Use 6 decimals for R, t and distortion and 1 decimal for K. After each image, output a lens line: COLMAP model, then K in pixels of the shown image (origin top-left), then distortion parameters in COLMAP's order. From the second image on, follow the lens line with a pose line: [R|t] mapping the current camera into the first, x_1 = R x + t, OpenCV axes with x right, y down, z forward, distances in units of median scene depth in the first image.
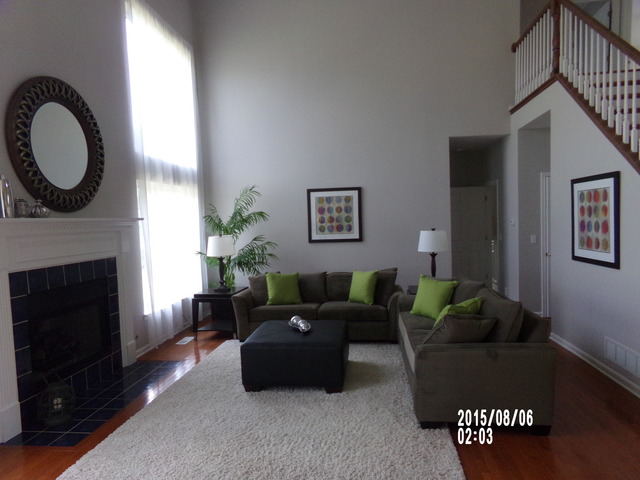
lens RADIAL K [[443.3, 0, 317.8], [0, 443.3, 244.8], [0, 0, 1]] dist [-0.046381, 0.022085]
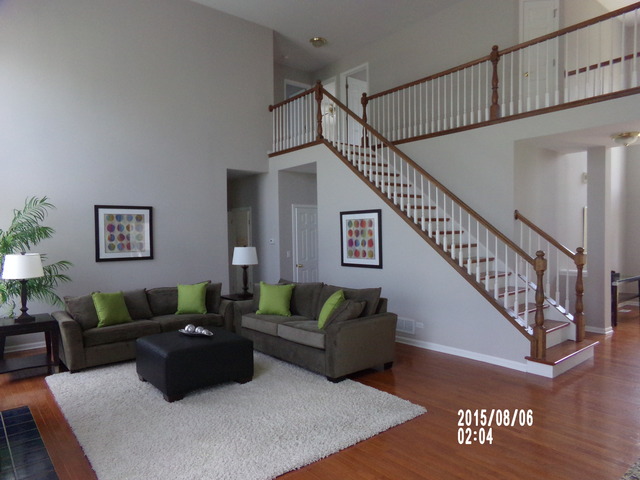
lens RADIAL K [[443.3, 0, 319.0], [0, 443.3, 239.5], [0, 0, 1]] dist [-0.046381, 0.022085]
pose [[0.682476, 0.011882, 0.730811, -0.475055], [0.035634, 0.998138, -0.049505, 0.013887], [-0.730039, 0.059827, 0.680782, 0.024512]]
